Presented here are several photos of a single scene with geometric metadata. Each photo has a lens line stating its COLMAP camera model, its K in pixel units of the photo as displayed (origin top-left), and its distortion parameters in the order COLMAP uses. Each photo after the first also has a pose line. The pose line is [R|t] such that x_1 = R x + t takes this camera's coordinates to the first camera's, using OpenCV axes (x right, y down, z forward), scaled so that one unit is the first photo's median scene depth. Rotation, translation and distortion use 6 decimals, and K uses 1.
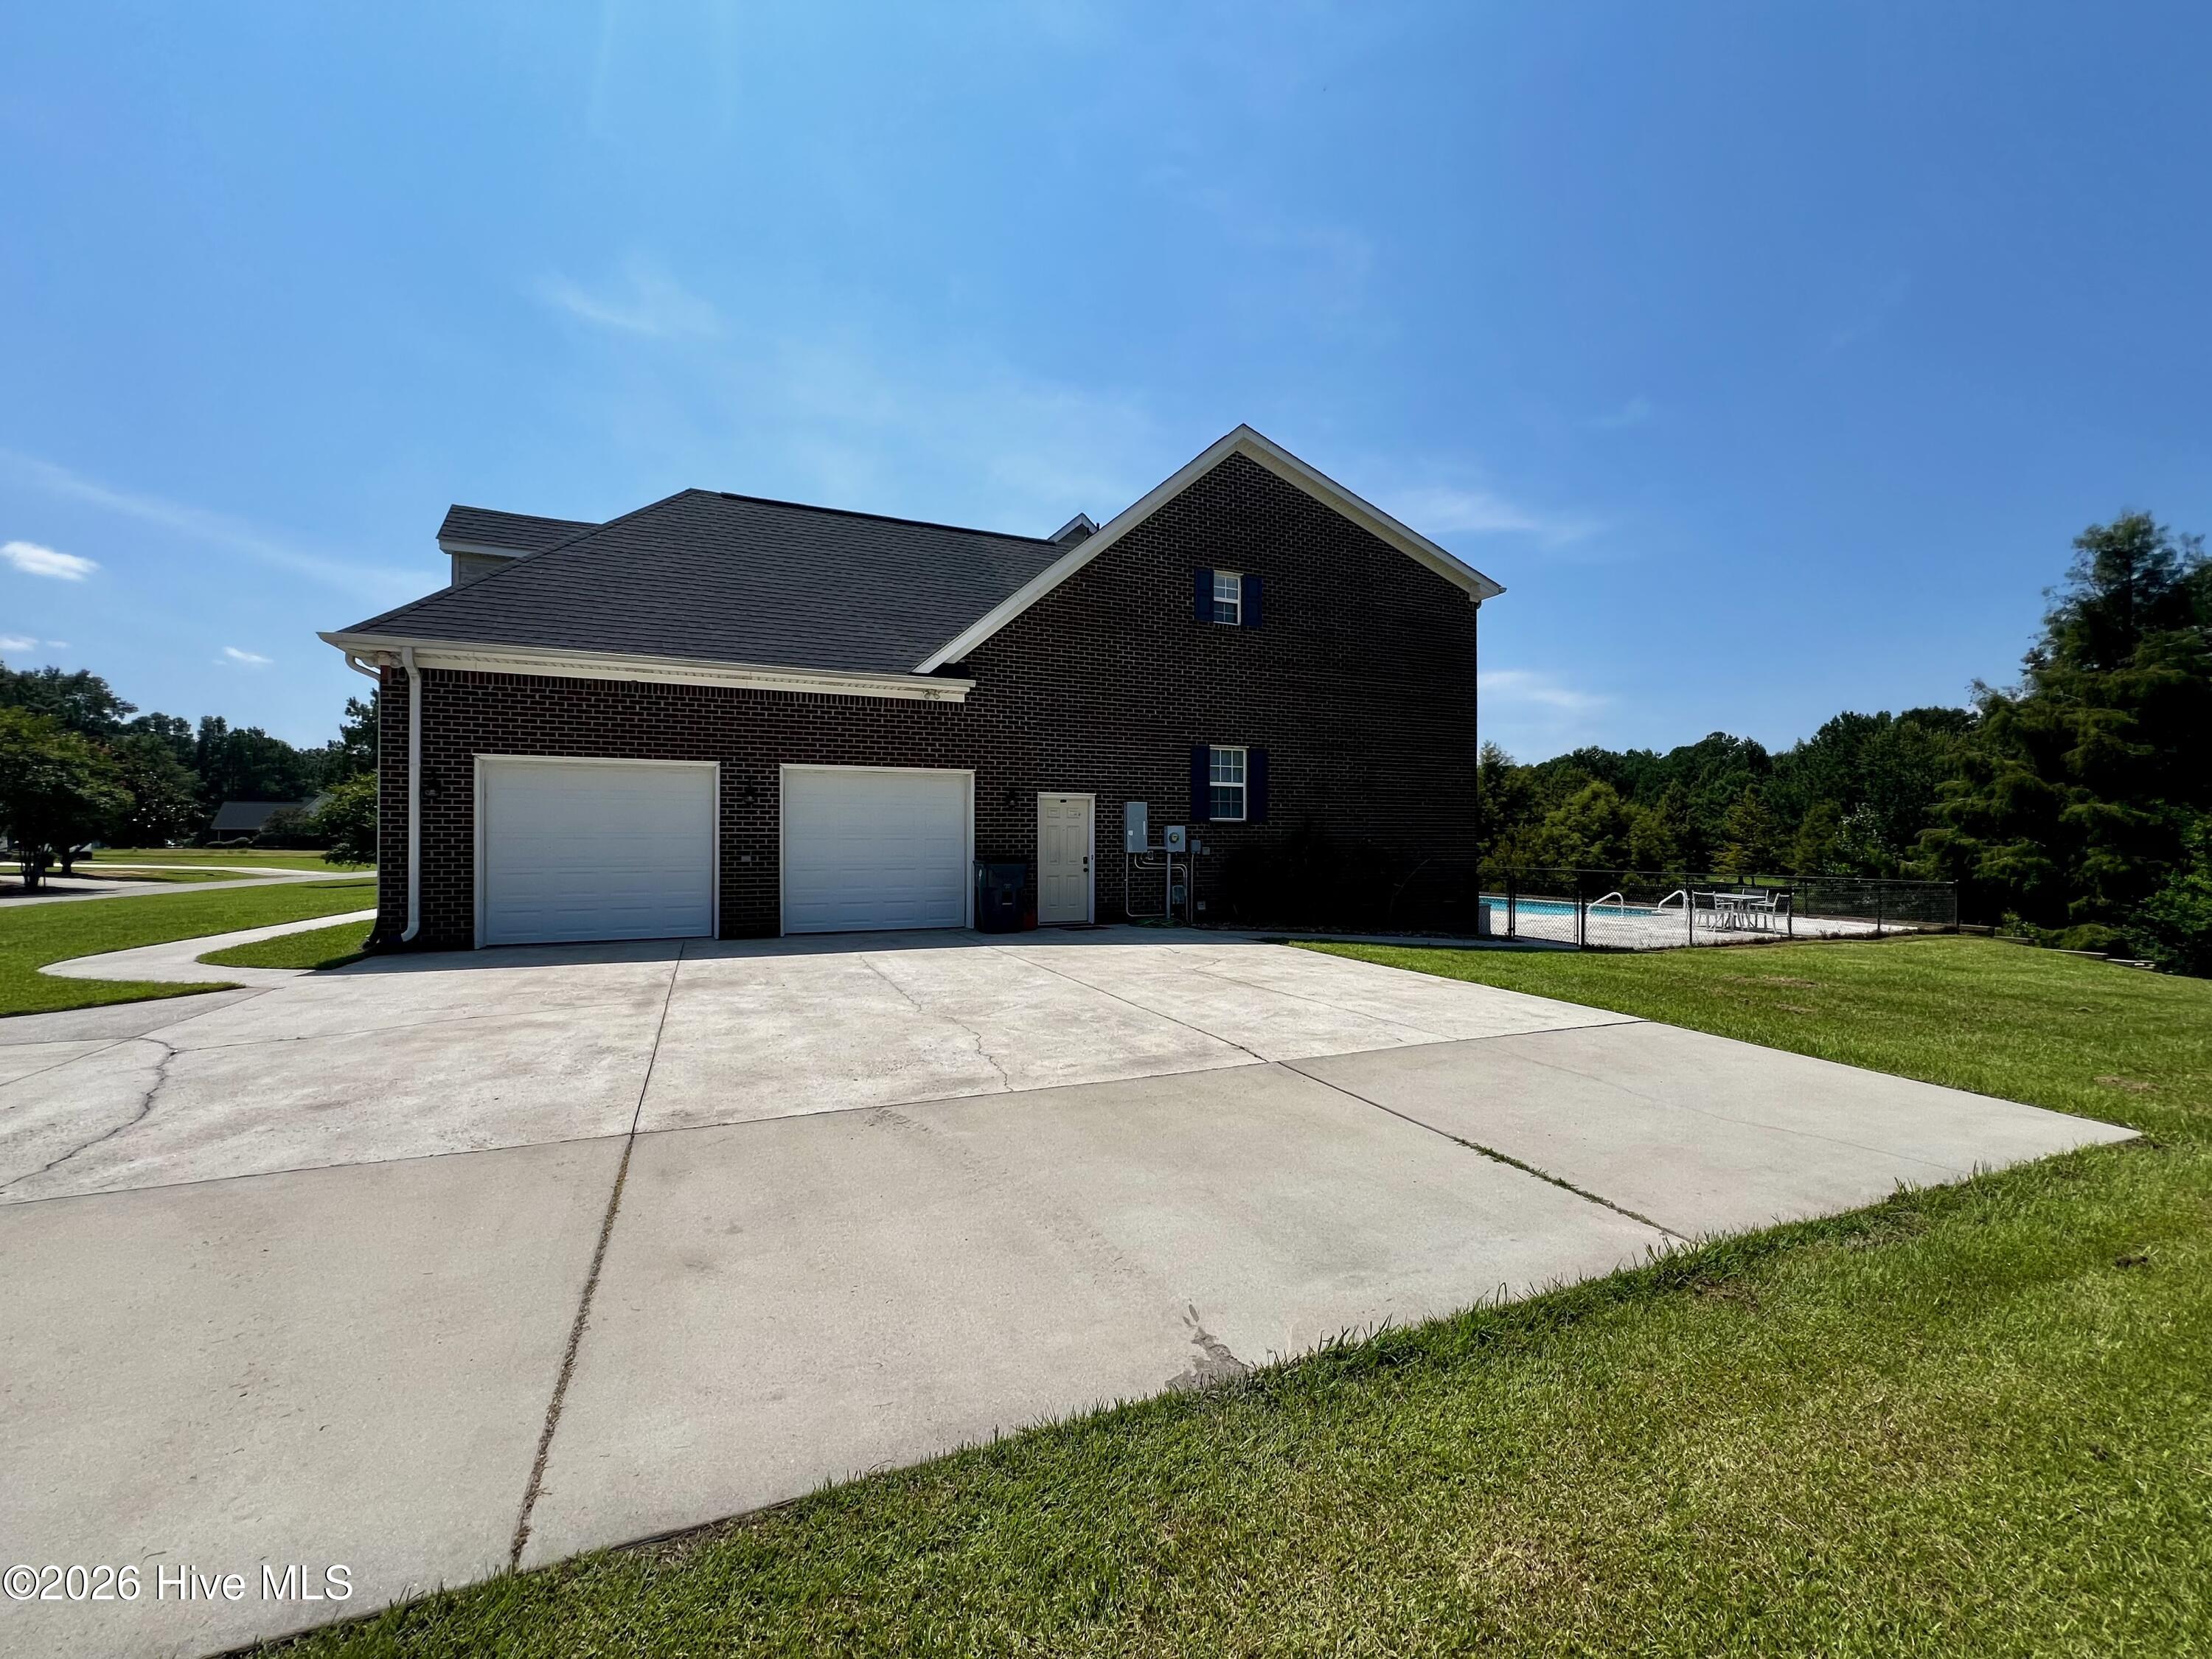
lens RADIAL K [[901.6, 0, 1112.5], [0, 901.6, 828.7], [0, 0, 1]] dist [-0.005077, 0.000826]
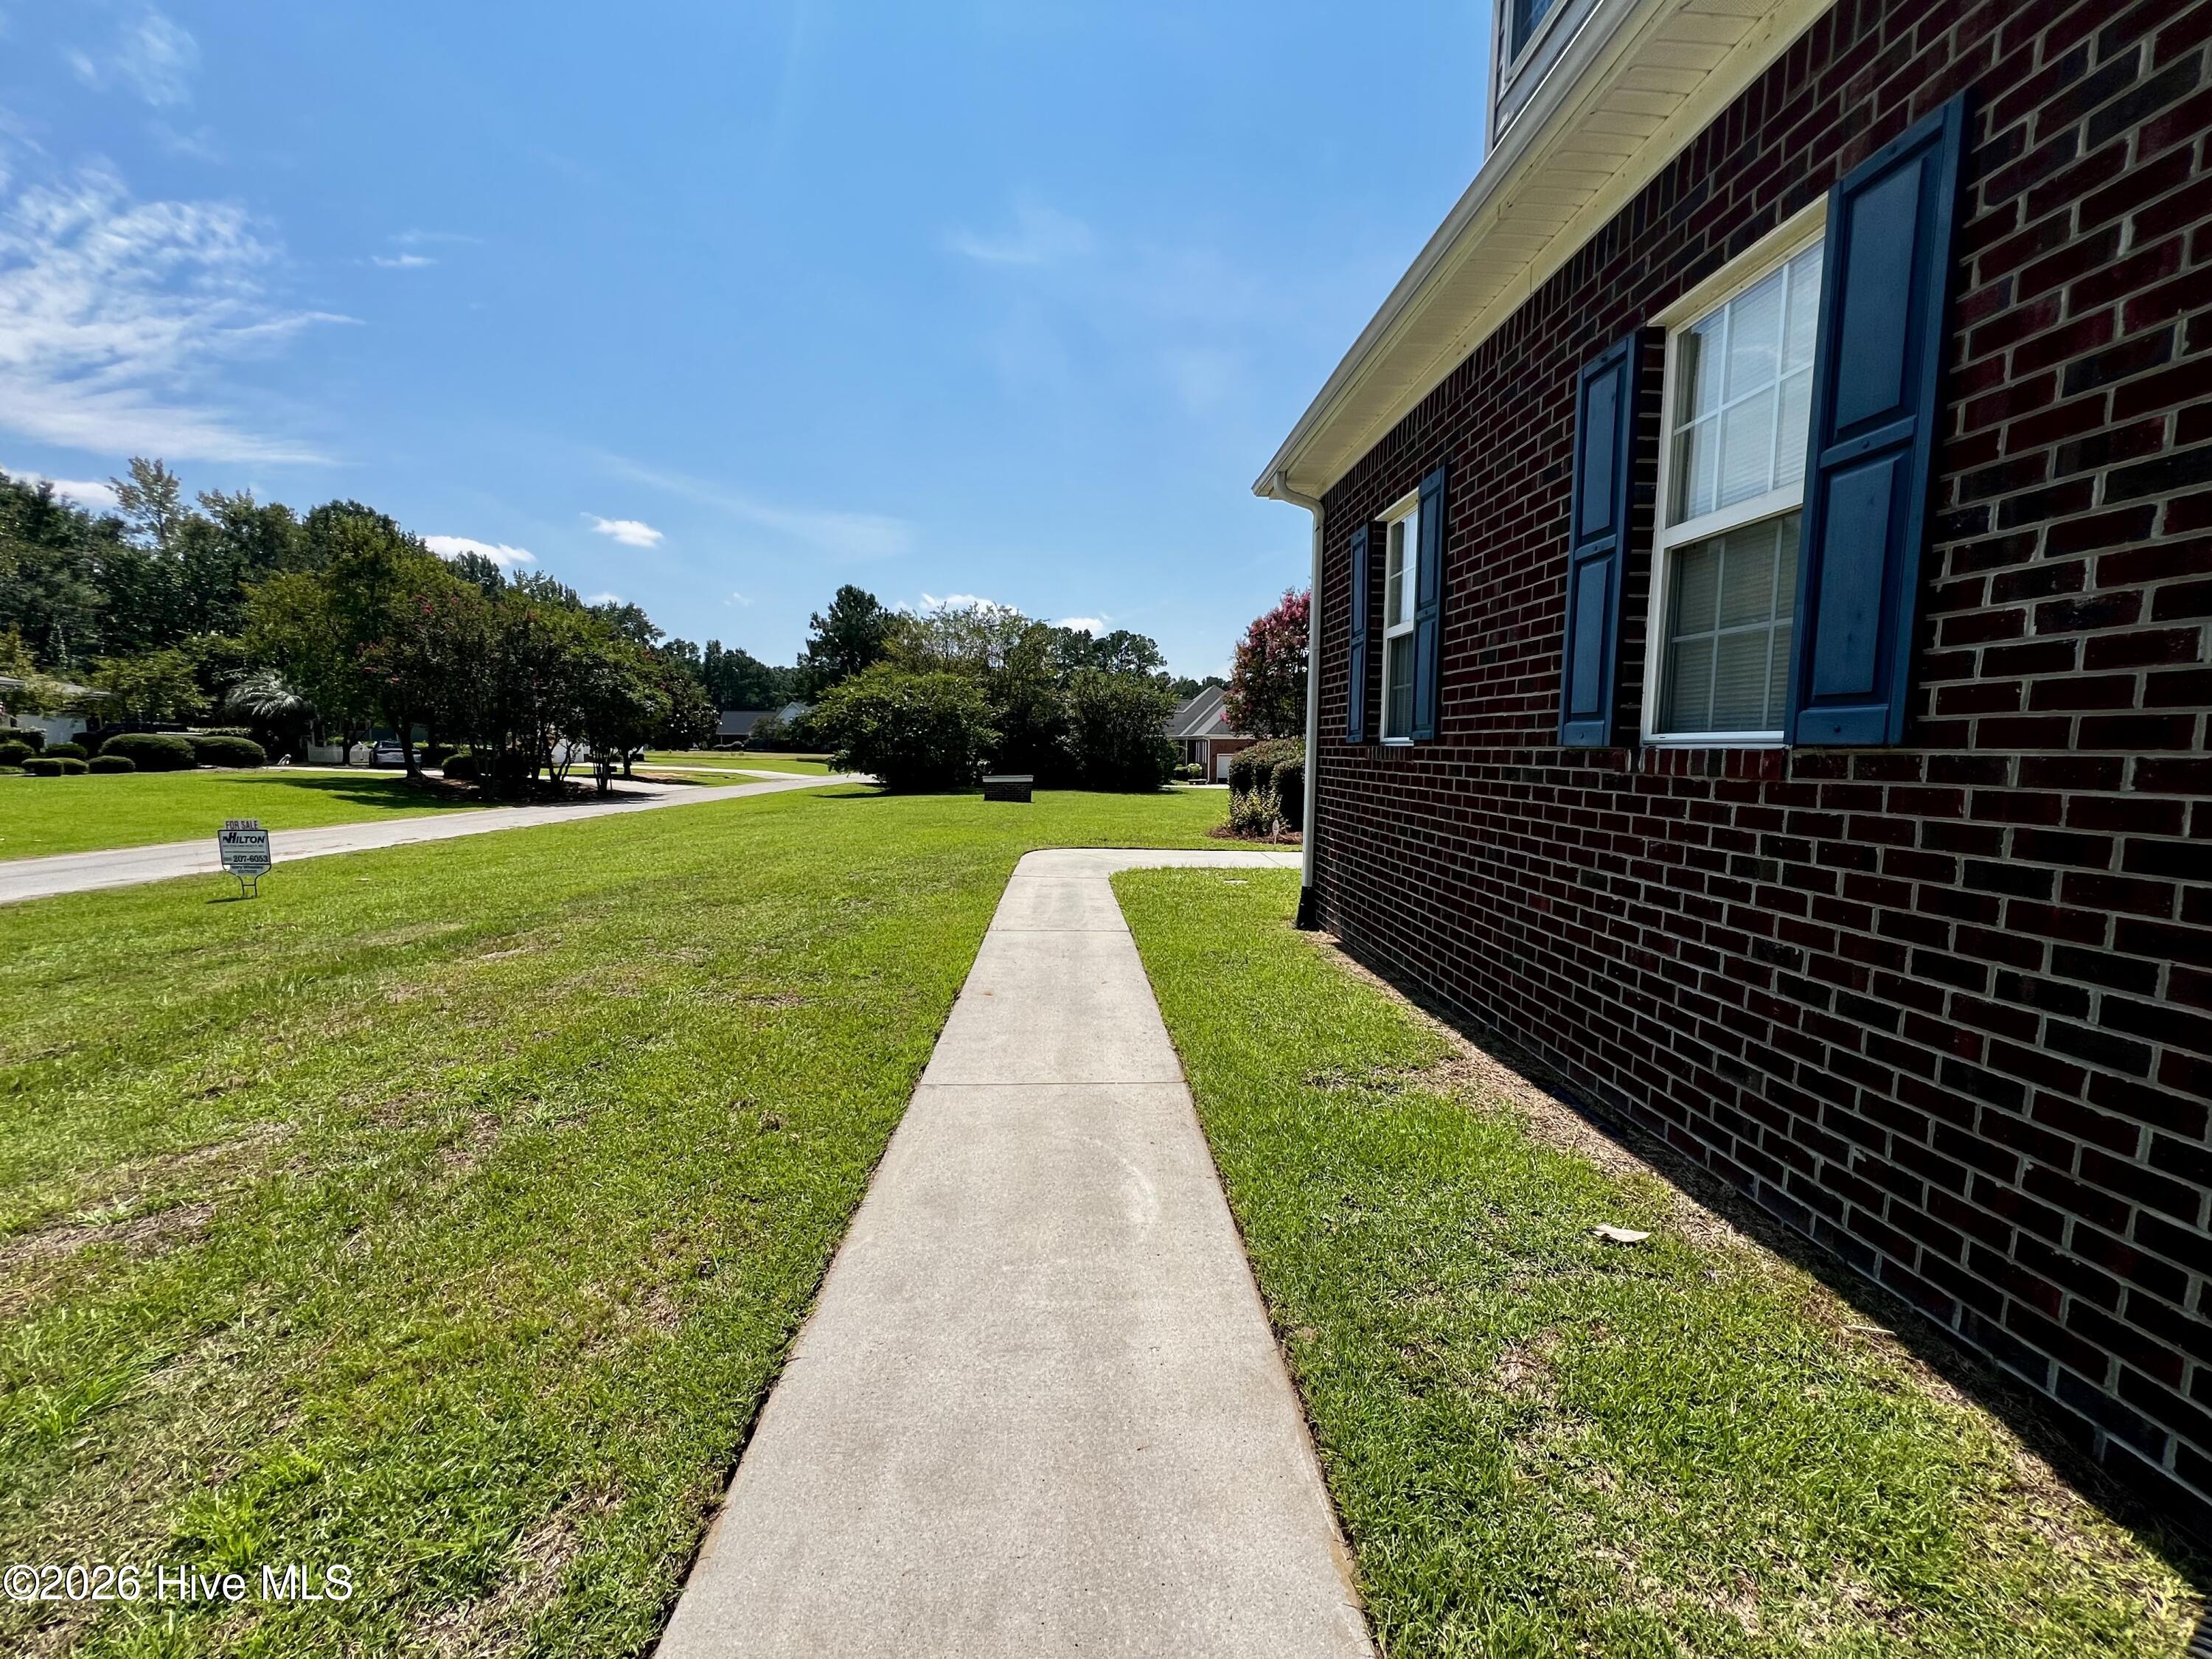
lens RADIAL K [[901.6, 0, 1099.5], [0, 901.6, 833.3], [0, 0, 1]] dist [-0.005077, 0.000826]
pose [[0.927428, 0.040724, -0.371779, -0.095371], [0.000179, 0.994006, 0.109330, 0.000369], [0.374003, -0.101462, 0.921861, 0.084421]]
